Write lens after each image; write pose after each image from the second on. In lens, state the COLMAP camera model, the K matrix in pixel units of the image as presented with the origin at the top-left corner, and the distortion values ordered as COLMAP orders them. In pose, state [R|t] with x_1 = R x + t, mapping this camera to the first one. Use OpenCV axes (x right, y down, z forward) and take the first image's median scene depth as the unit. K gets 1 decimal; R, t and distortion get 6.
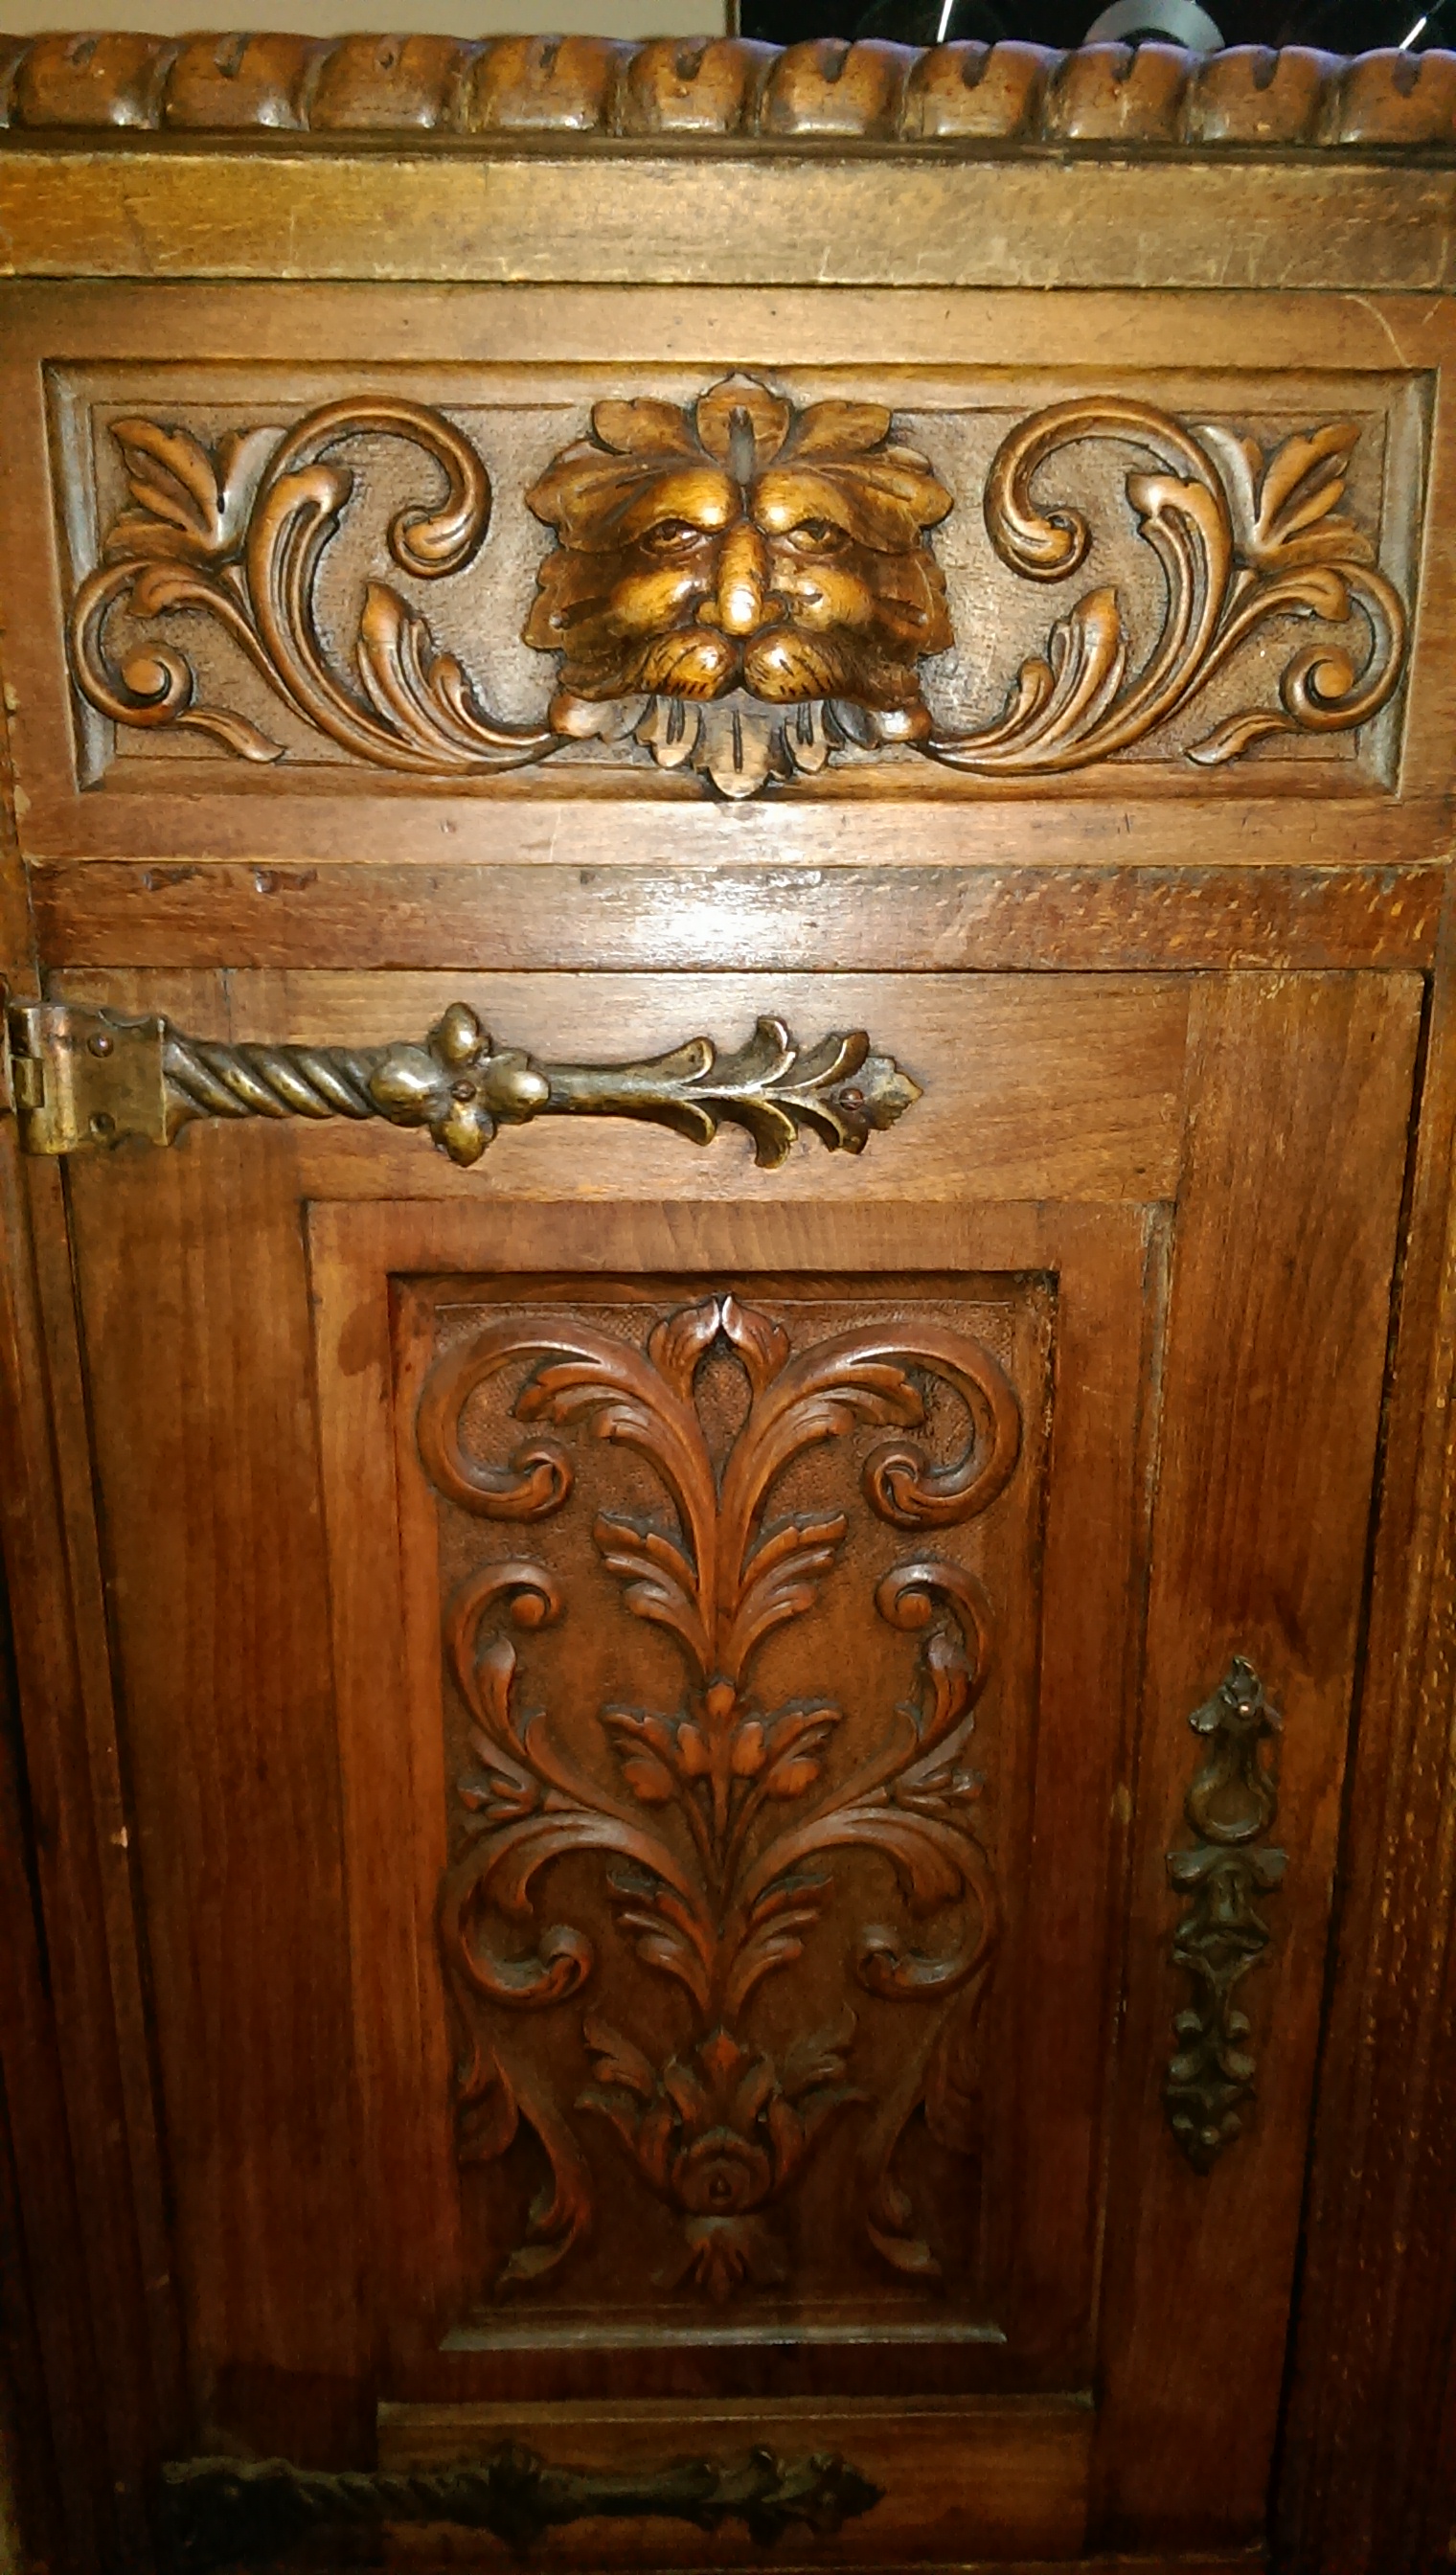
lens RADIAL K [[1857.8, 0, 733.9], [0, 1857.8, 1274.8], [0, 0, 1]] dist [0.065198, -0.098069]
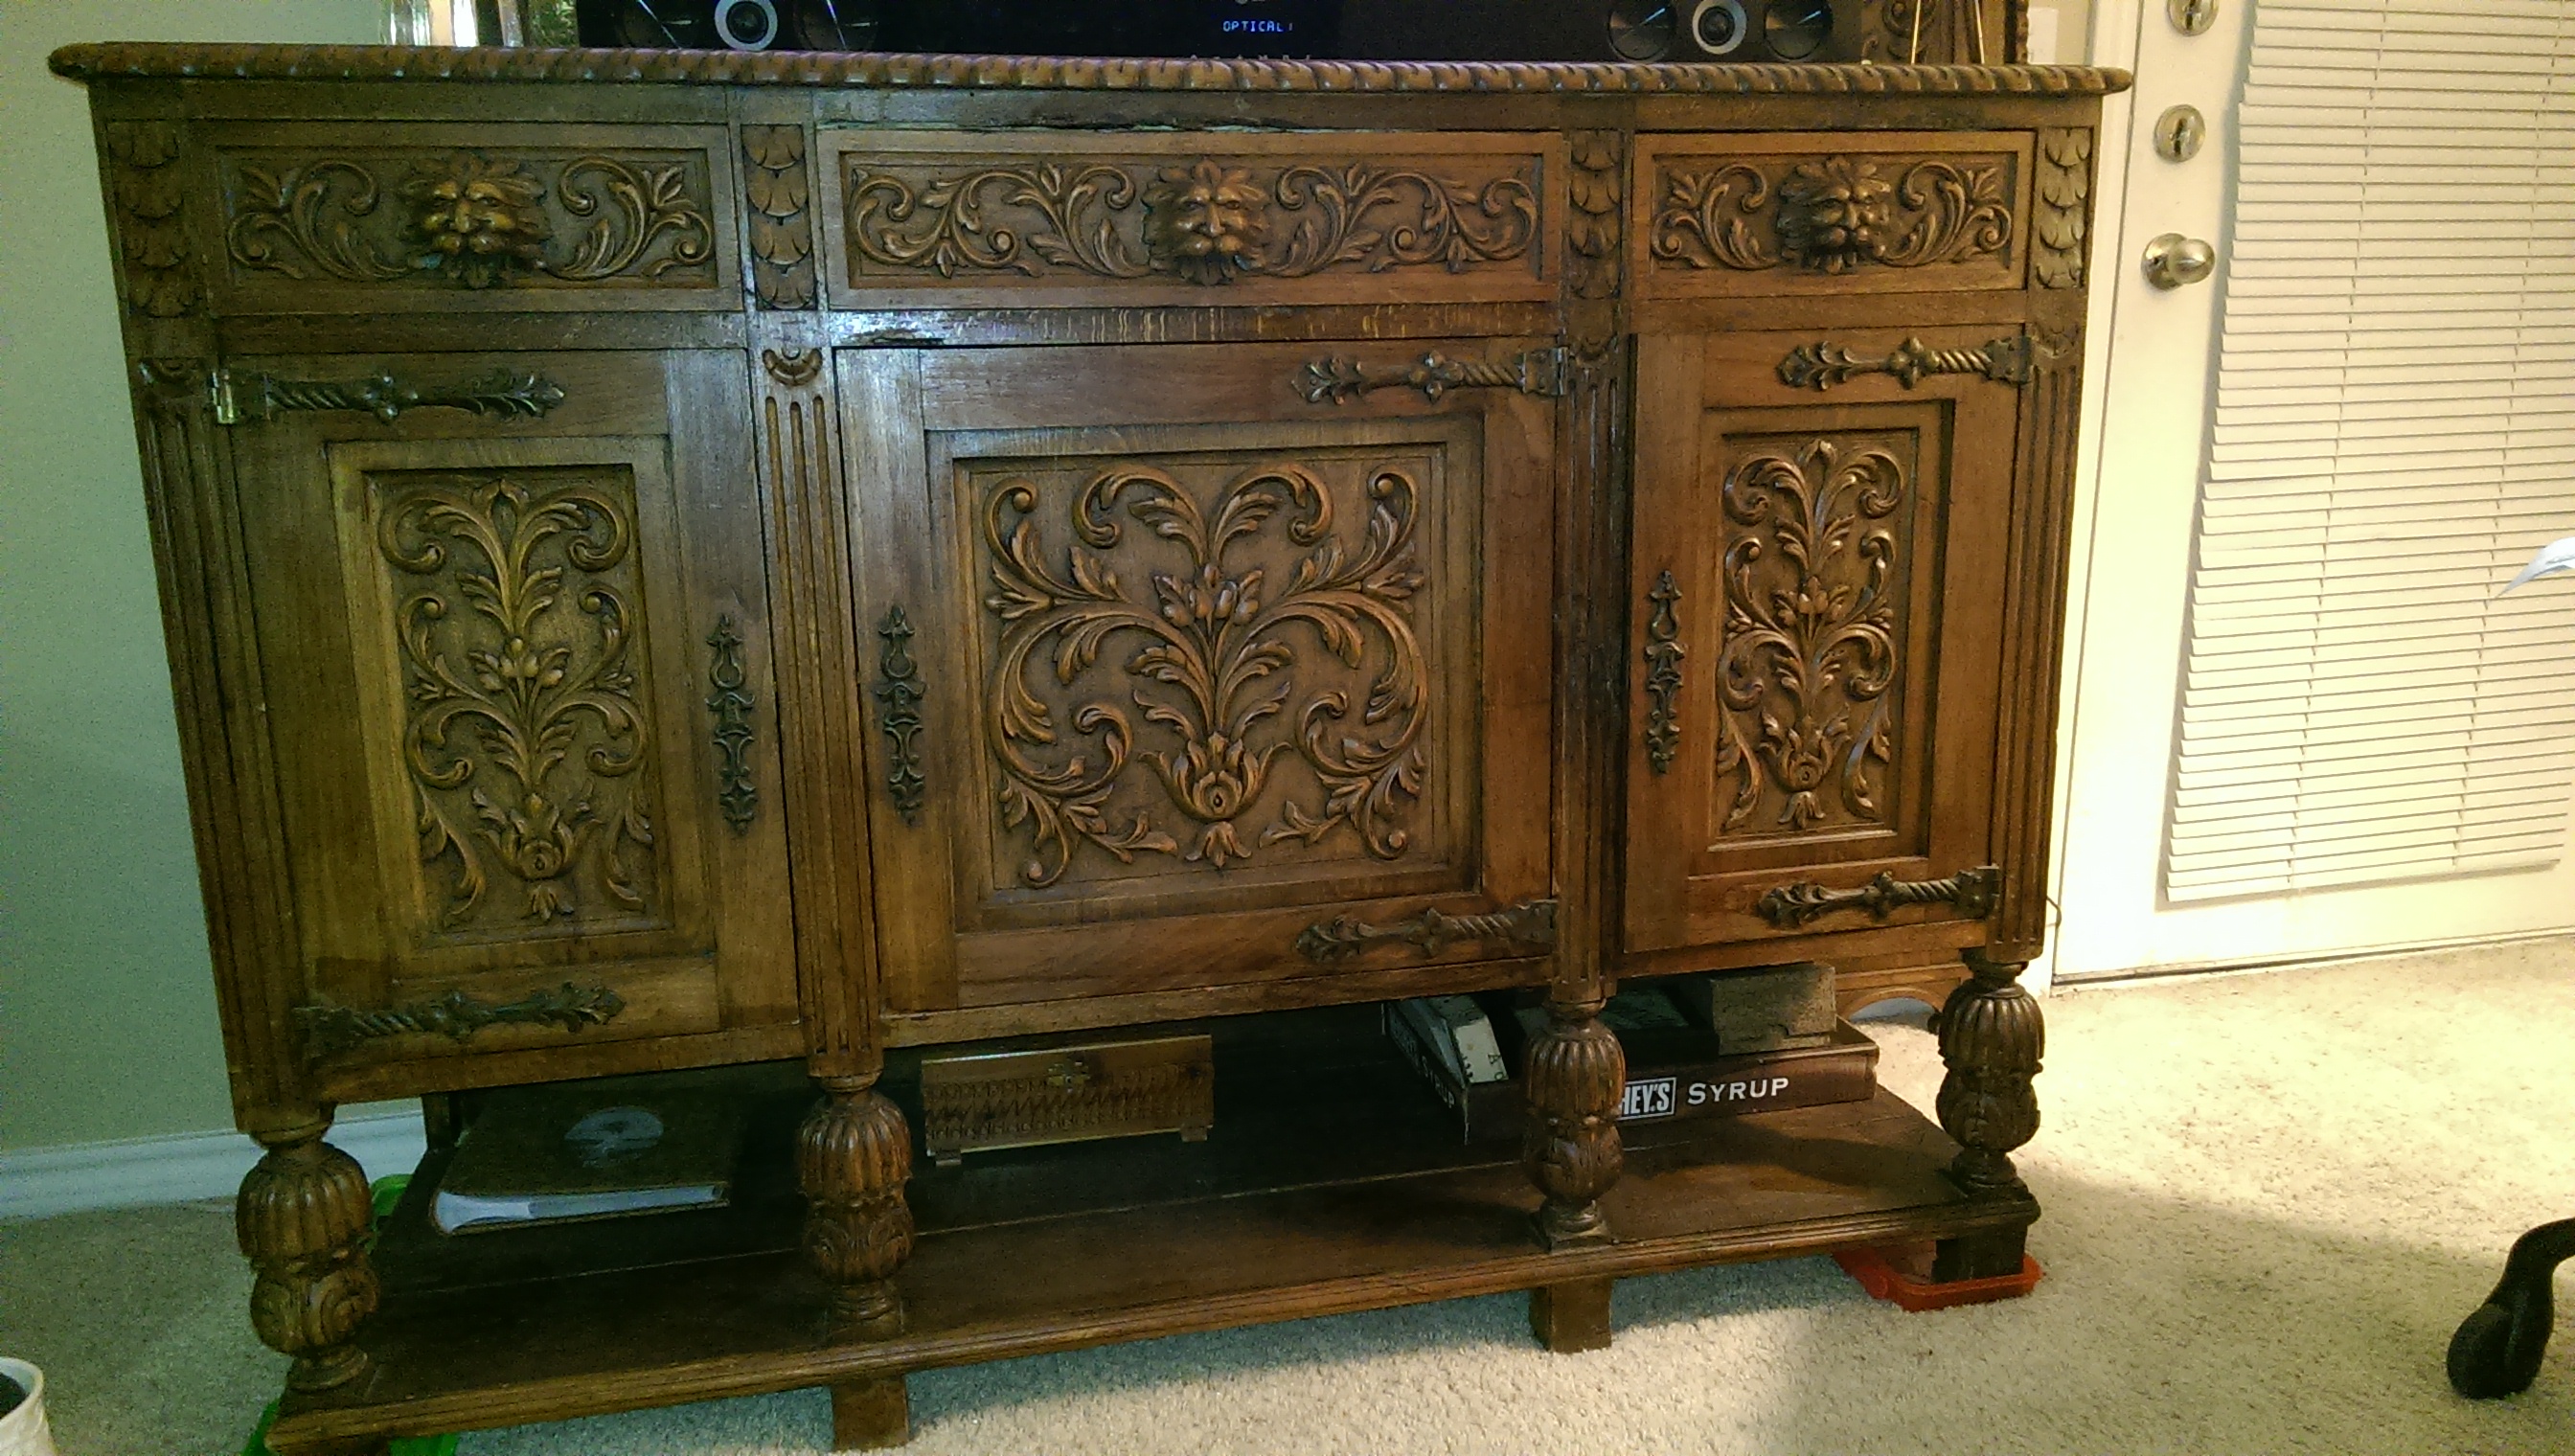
lens RADIAL K [[1857.8, 0, 1287.5], [0, 1857.8, 728.0], [0, 0, 1]] dist [0.065198, -0.098069]
pose [[0.982411, -0.057924, 0.177521, 0.565954], [0.070691, 0.995282, -0.066453, 0.586039], [-0.172834, 0.077833, 0.981871, -1.680972]]
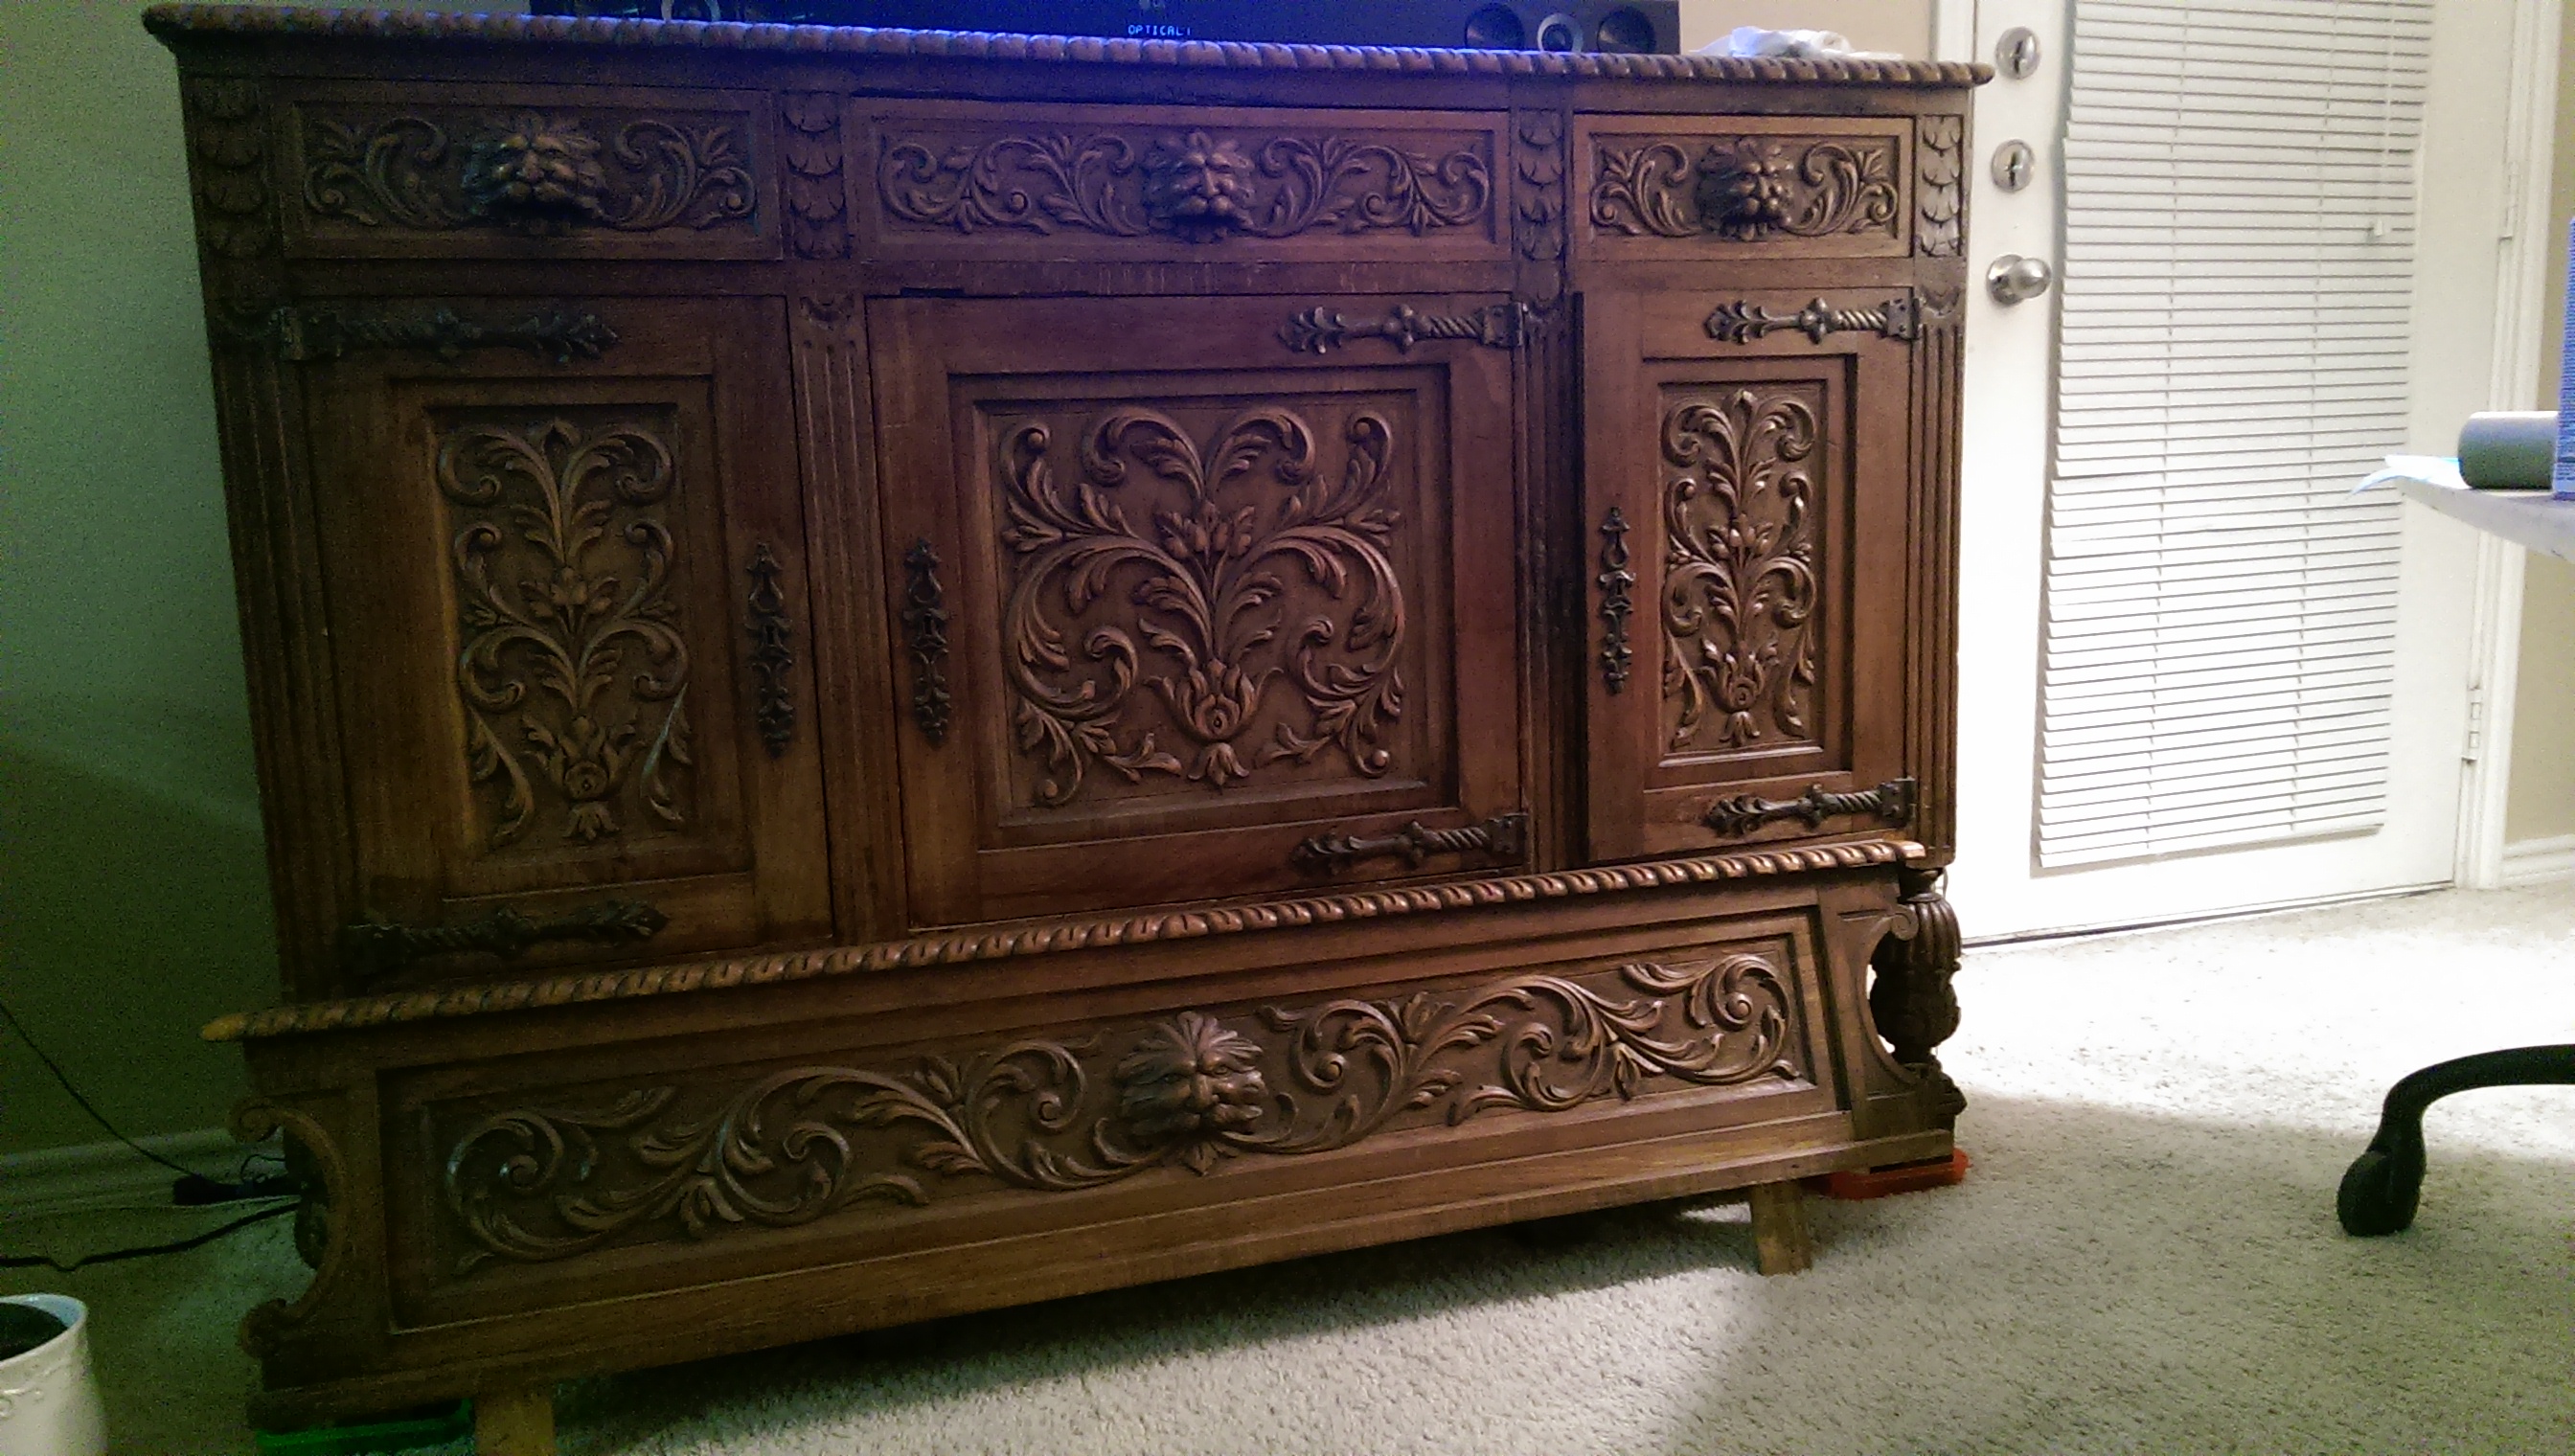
lens RADIAL K [[1857.8, 0, 1287.5], [0, 1857.8, 728.0], [0, 0, 1]] dist [0.065198, -0.098069]
pose [[0.961670, -0.073323, 0.264225, 0.262872], [0.110797, 0.985327, -0.129825, 0.916707], [-0.250829, 0.154124, 0.955683, -1.815002]]
